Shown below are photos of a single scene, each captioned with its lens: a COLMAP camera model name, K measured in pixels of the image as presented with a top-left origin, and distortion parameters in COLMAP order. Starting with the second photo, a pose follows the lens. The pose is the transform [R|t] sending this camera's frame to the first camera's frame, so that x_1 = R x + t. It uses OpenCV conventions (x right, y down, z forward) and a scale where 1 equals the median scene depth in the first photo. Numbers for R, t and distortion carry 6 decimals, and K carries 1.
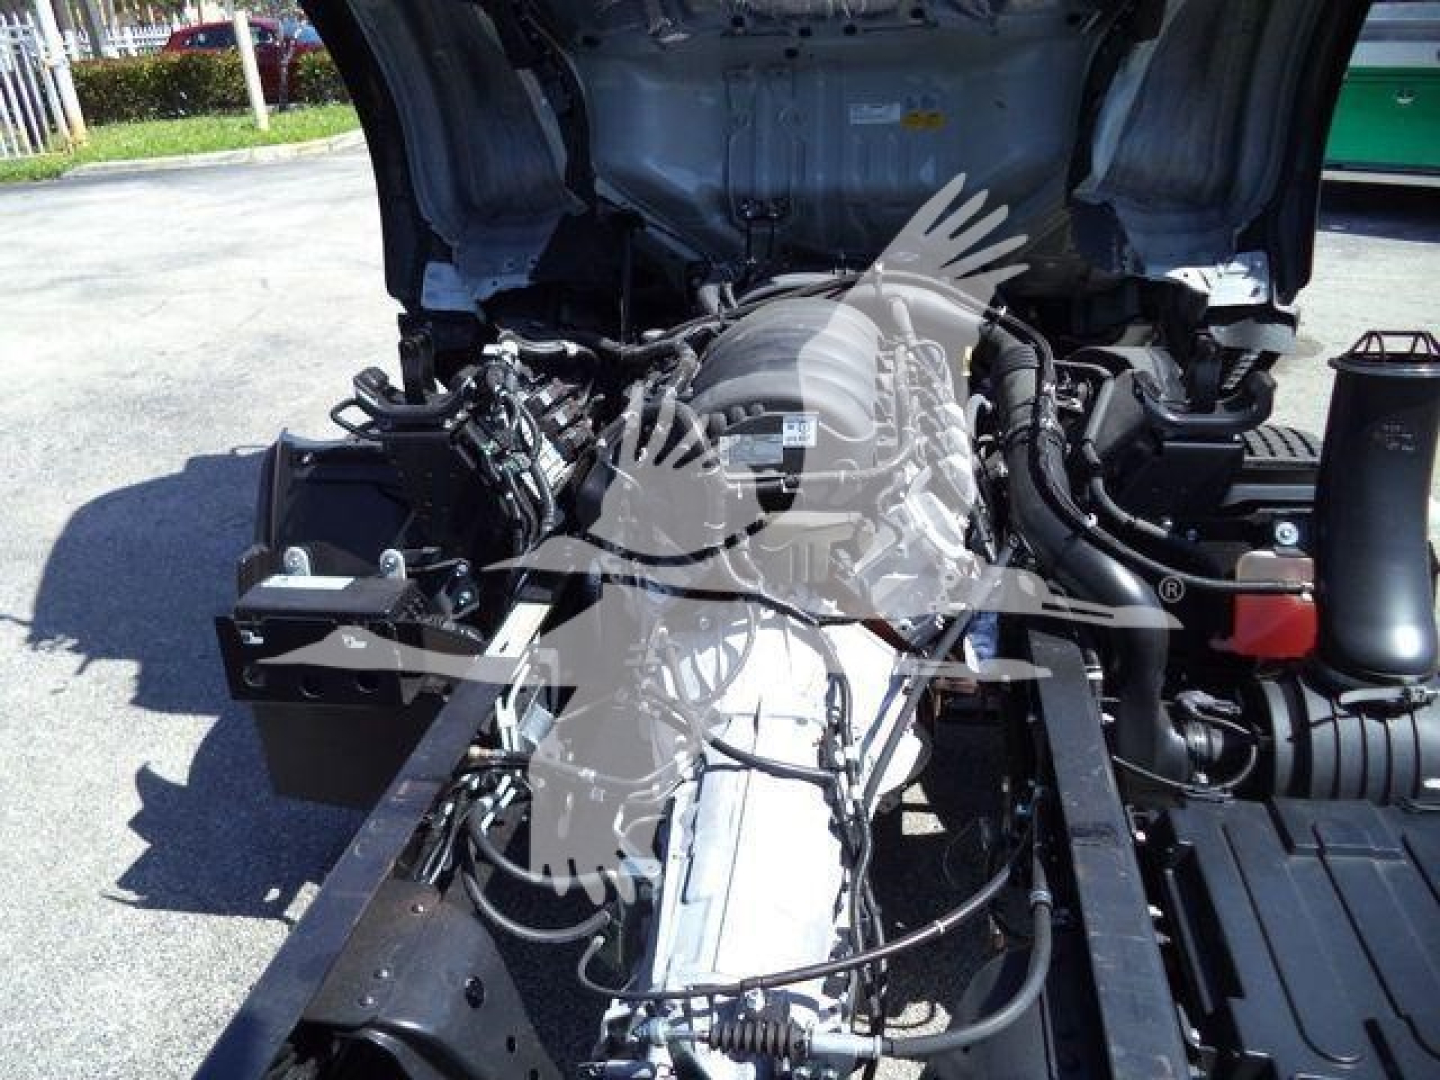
lens RADIAL K [[1162.1, 0, 720.0], [0, 1162.1, 540.0], [0, 0, 1]] dist [-0.013713, -0.015035]
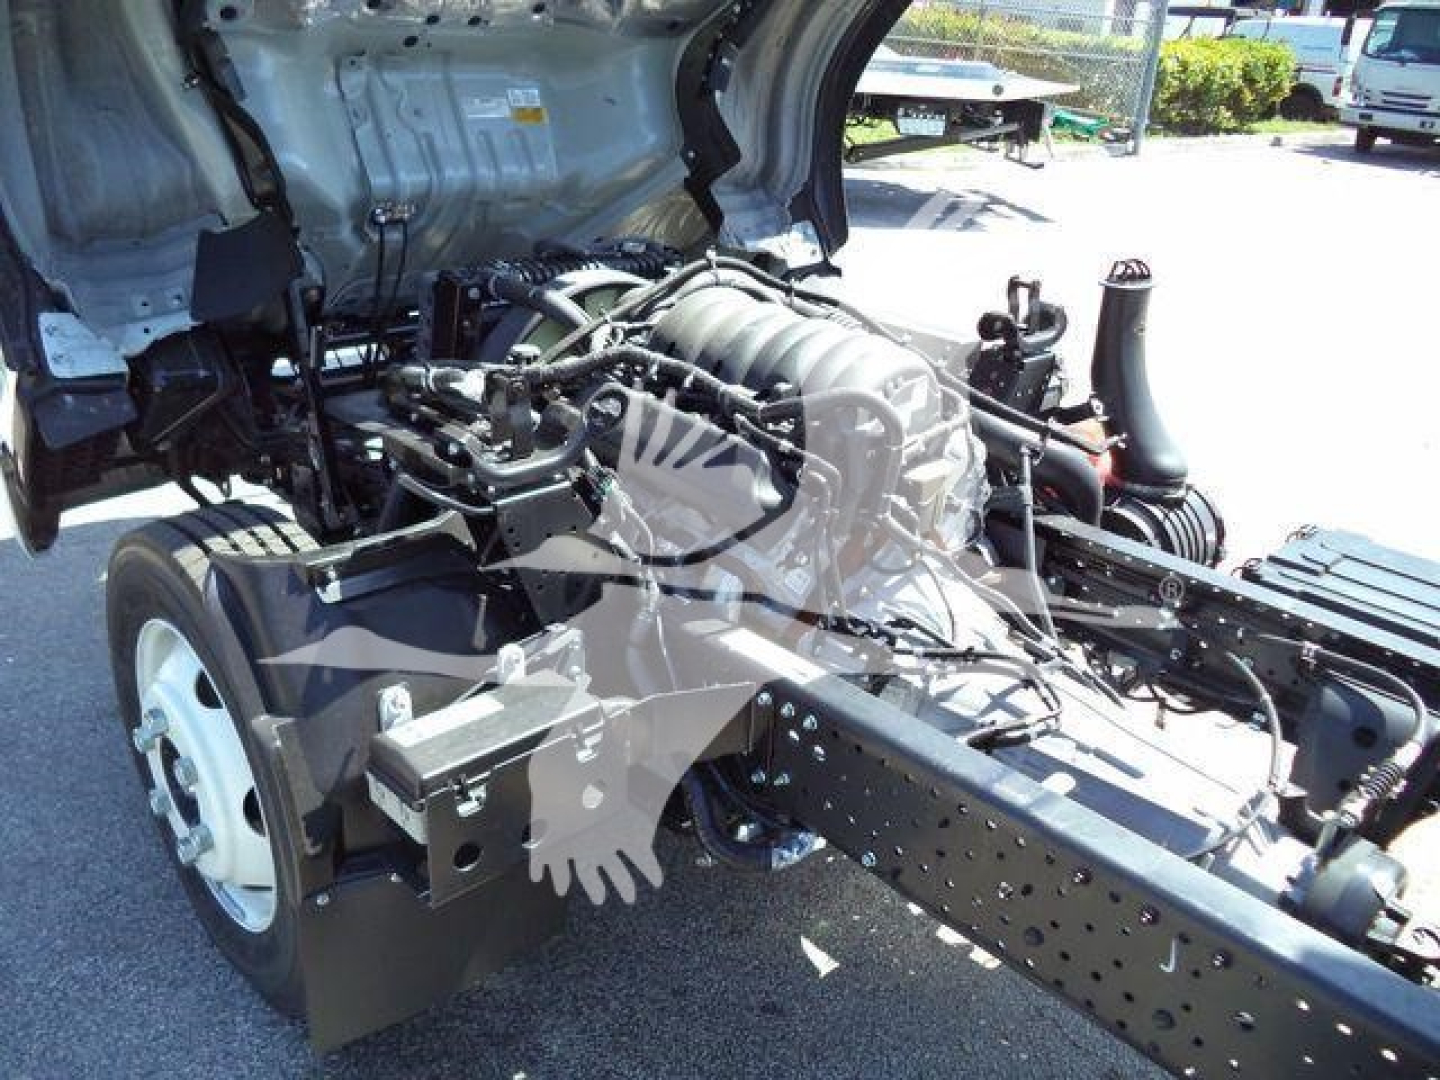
lens RADIAL K [[1141.5, 0, 720.0], [0, 1141.5, 540.0], [0, 0, 1]] dist [-0.034093, -0.003068]
pose [[0.600224, -0.264519, 0.754825, -0.600258], [0.268665, 0.955574, 0.121232, -0.090279], [-0.753359, 0.130029, 0.644626, 0.306203]]
